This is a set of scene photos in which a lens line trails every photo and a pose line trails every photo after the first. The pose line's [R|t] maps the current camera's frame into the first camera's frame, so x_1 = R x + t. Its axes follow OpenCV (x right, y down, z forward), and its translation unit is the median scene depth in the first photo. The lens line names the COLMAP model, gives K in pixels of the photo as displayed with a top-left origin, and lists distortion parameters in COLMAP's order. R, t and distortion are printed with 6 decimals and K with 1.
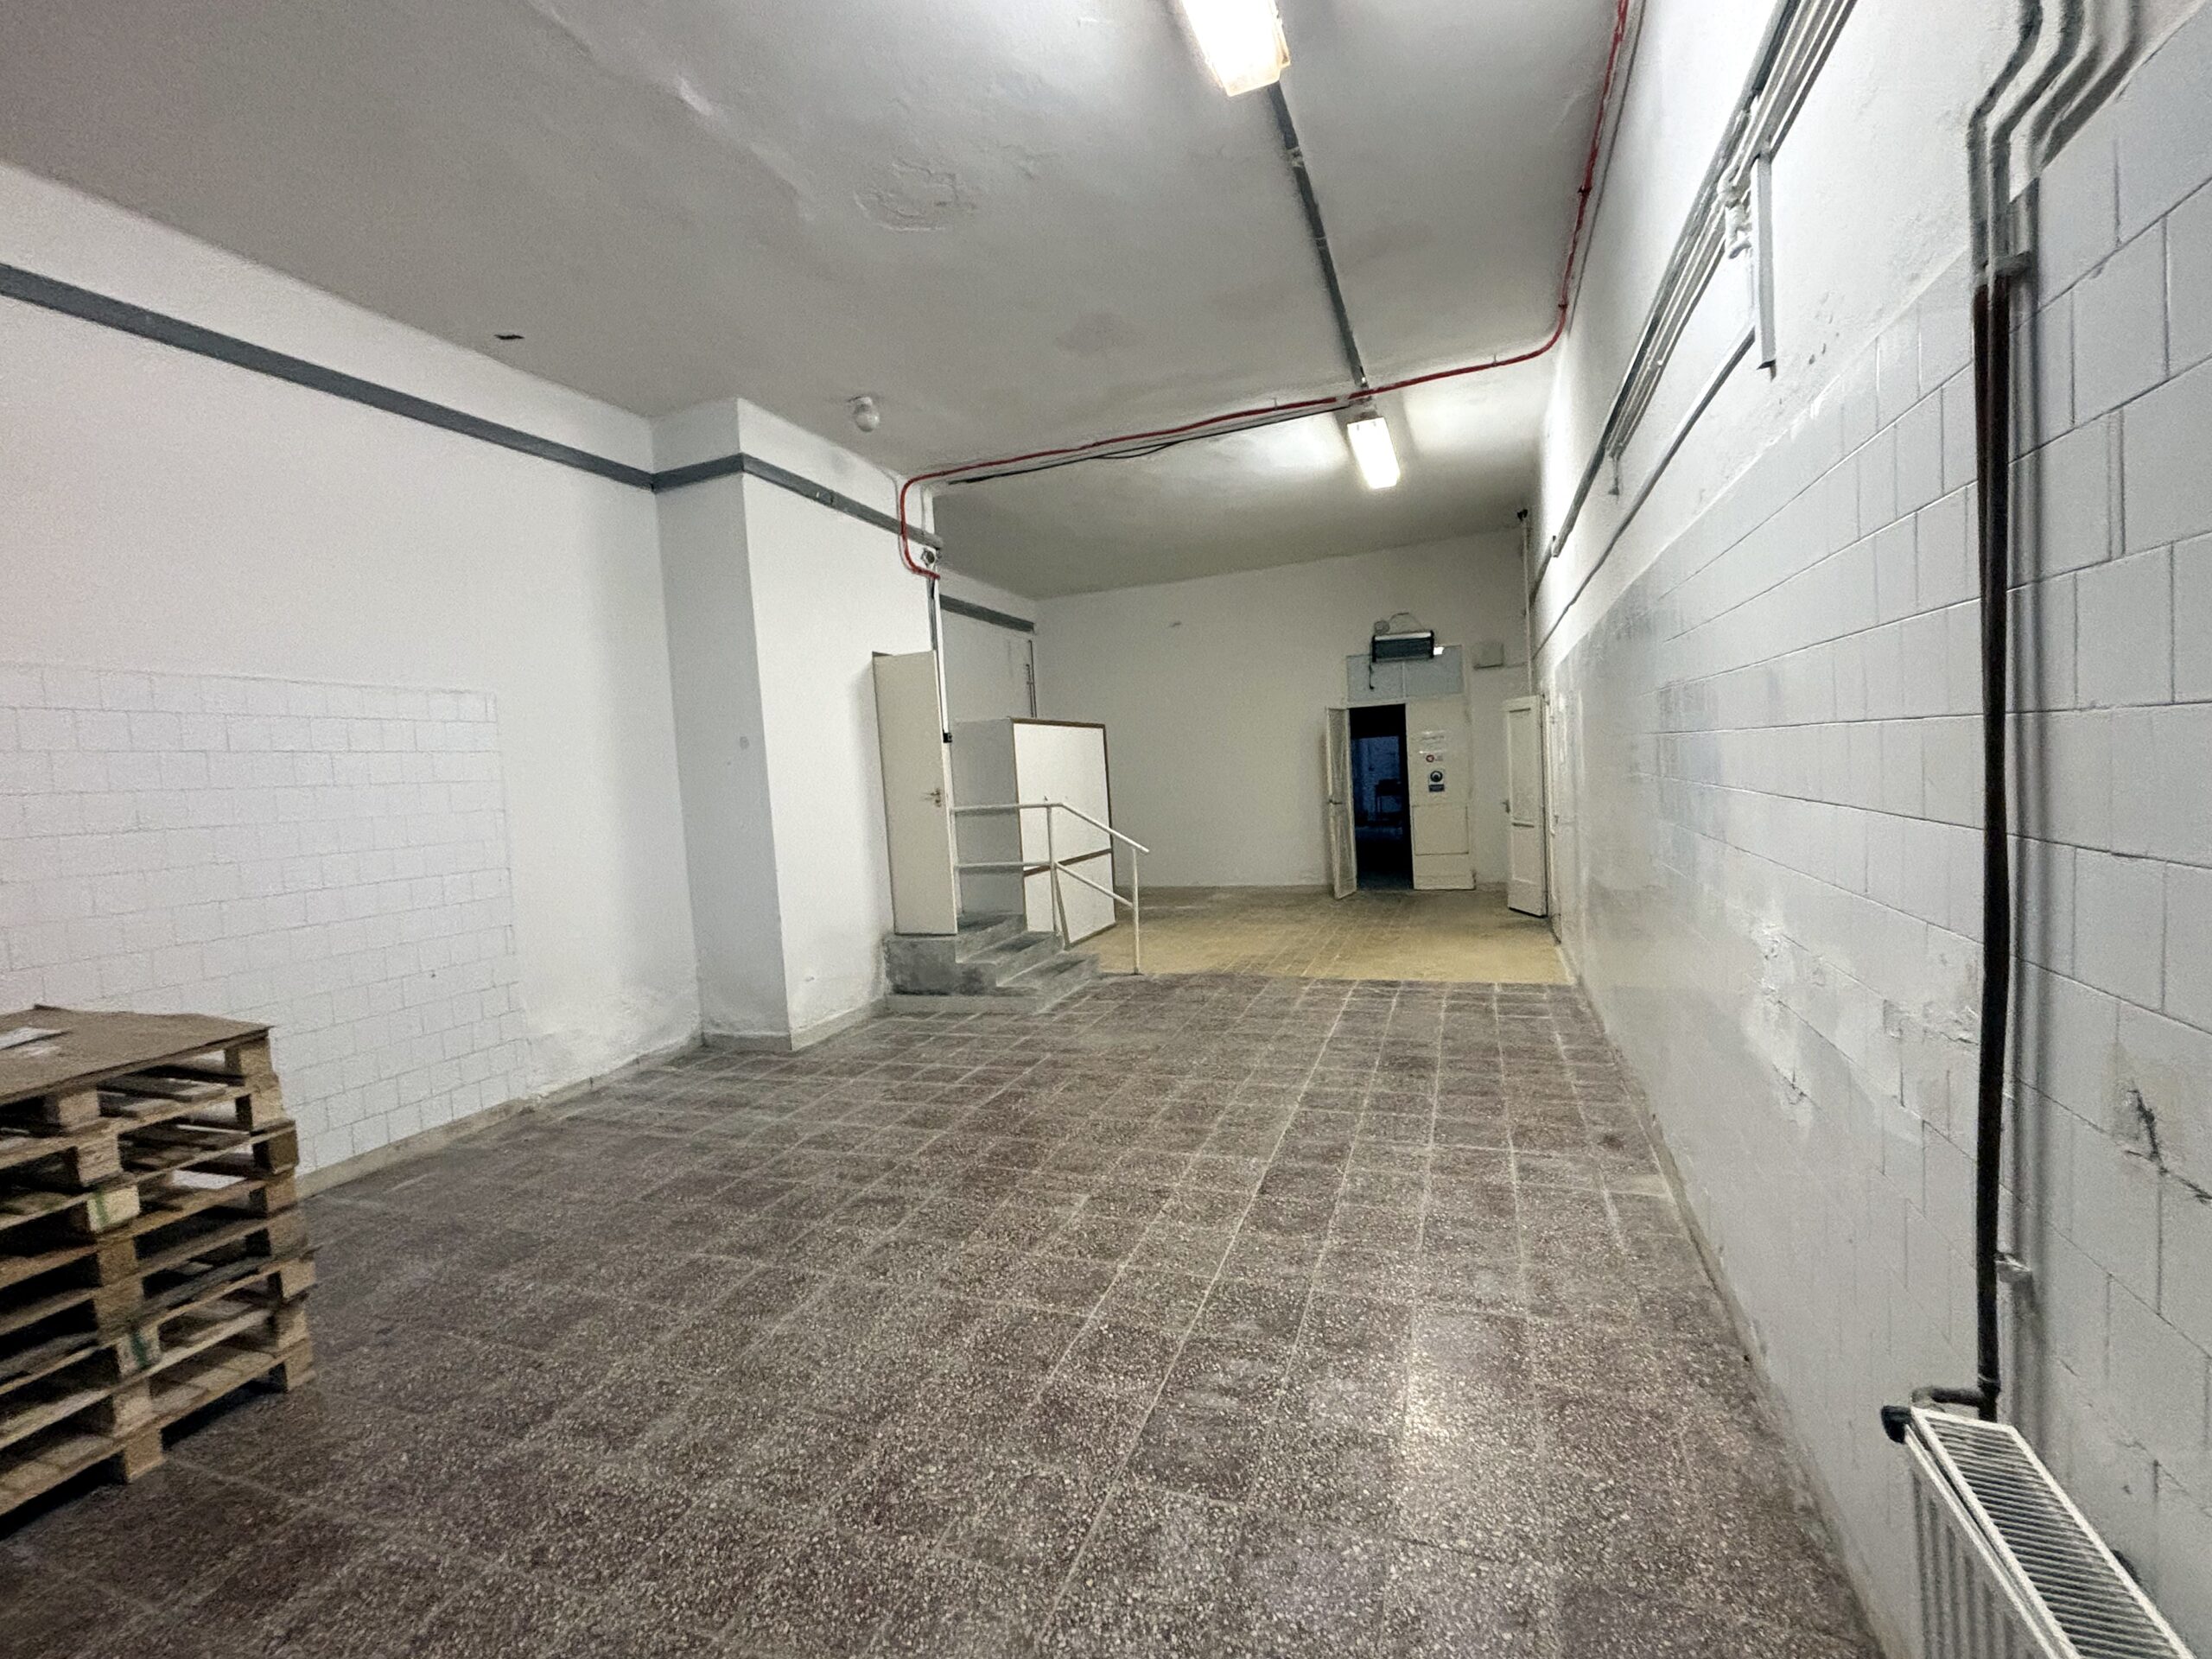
lens RADIAL K [[895.8, 0, 1112.8], [0, 895.8, 821.9], [0, 0, 1]] dist [-0.000997, -0.000376]
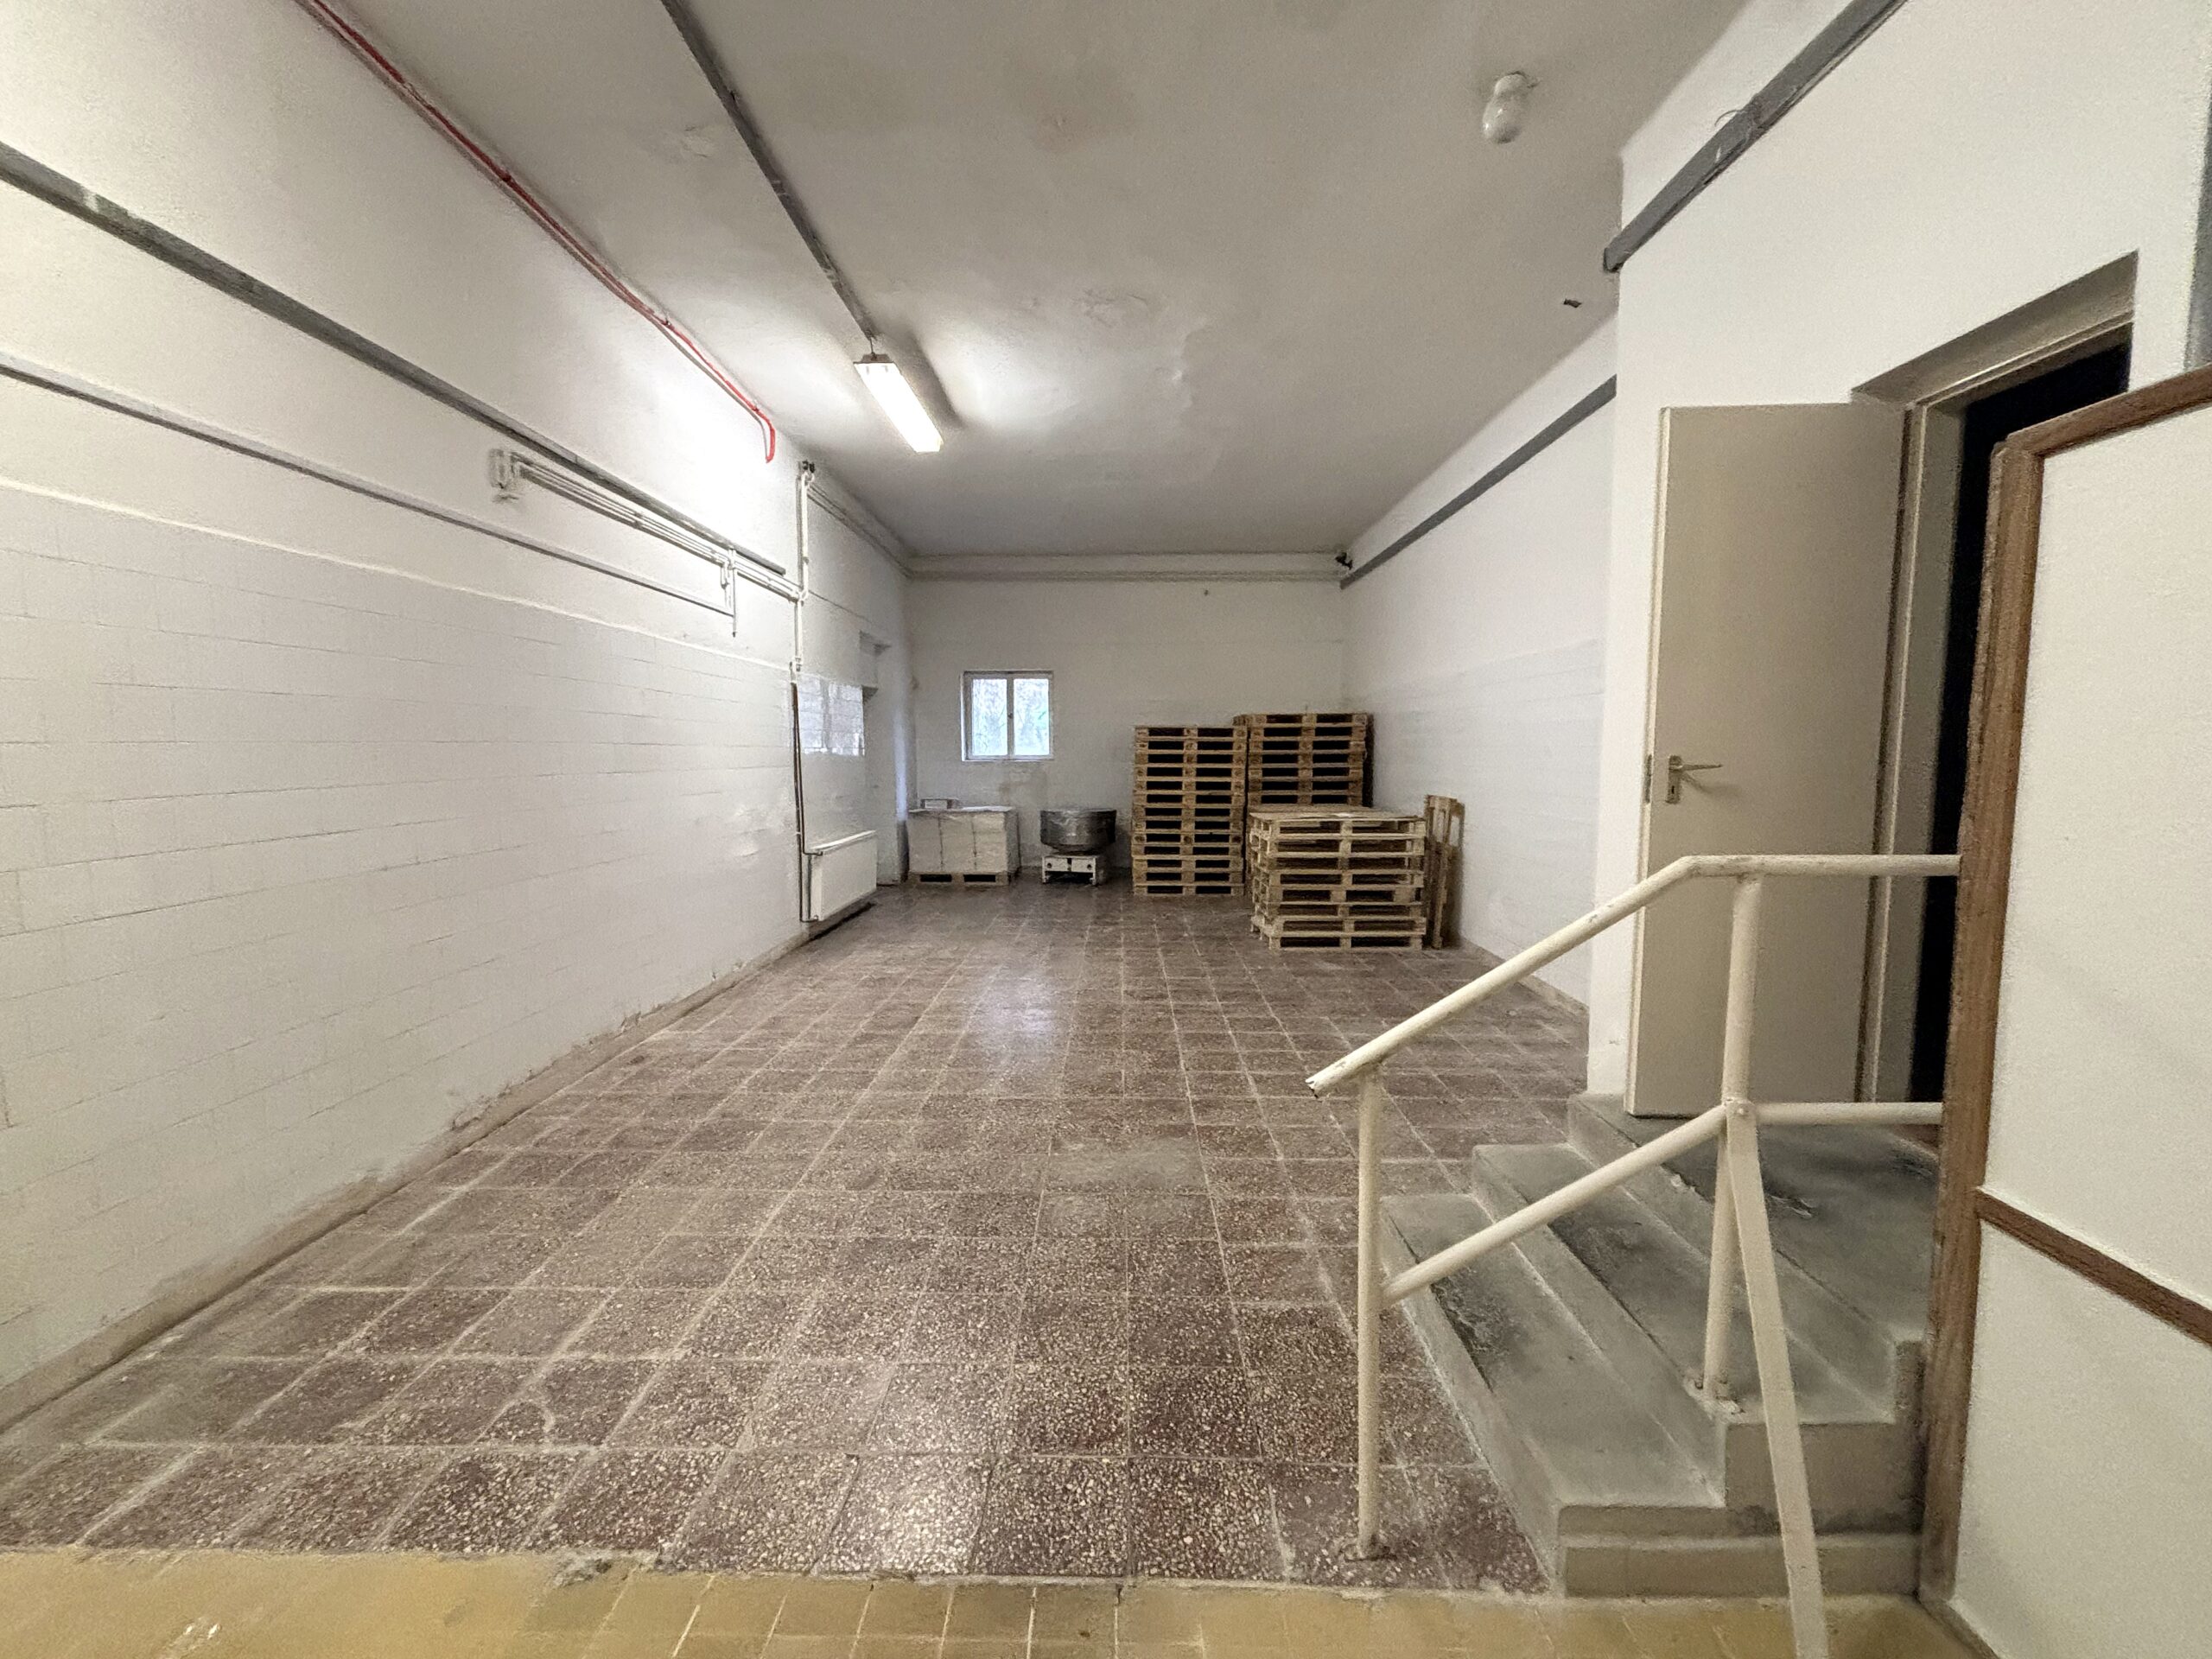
lens RADIAL K [[895.8, 0, 1112.8], [0, 895.8, 821.9], [0, 0, 1]] dist [-0.000997, -0.000376]
pose [[-0.937428, 0.090003, -0.336347, 0.259890], [0.038468, 0.986871, 0.156862, -0.123156], [0.346049, 0.134108, -0.928582, 1.918085]]
